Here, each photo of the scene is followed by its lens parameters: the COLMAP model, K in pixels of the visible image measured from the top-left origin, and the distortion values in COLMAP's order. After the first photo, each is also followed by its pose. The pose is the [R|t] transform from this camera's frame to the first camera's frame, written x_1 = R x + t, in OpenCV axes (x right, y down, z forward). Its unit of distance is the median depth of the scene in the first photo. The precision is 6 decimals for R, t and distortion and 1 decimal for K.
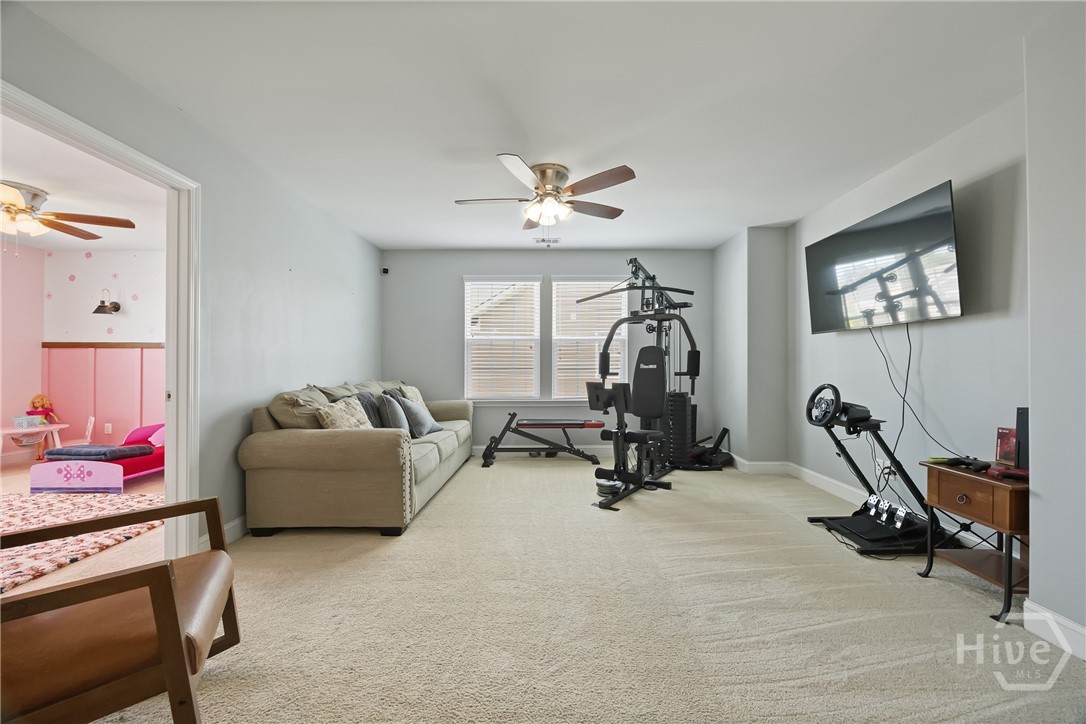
lens RADIAL K [[423.0, 0, 539.3], [0, 423.0, 360.1], [0, 0, 1]] dist [-0.003451, 0.000089]
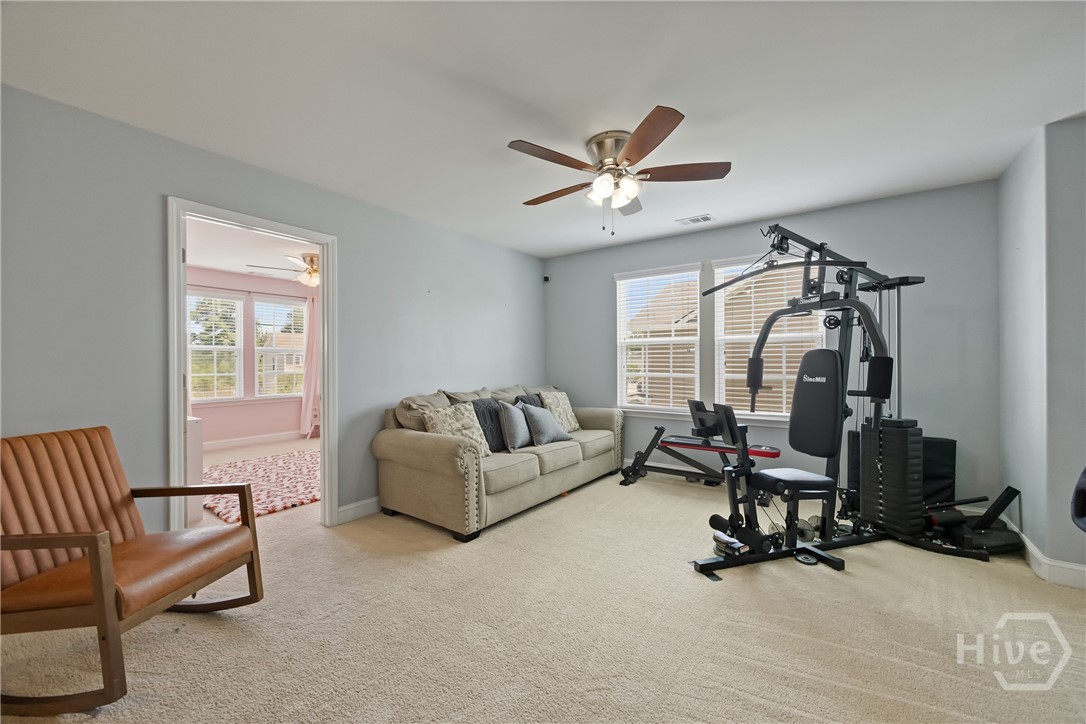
lens RADIAL K [[423.0, 0, 546.6], [0, 423.0, 356.4], [0, 0, 1]] dist [-0.003451, 0.000089]
pose [[0.810034, -0.008476, -0.586321, 0.298308], [0.009733, 0.999952, -0.001010, -0.024217], [0.586302, -0.004888, 0.810078, 0.193842]]
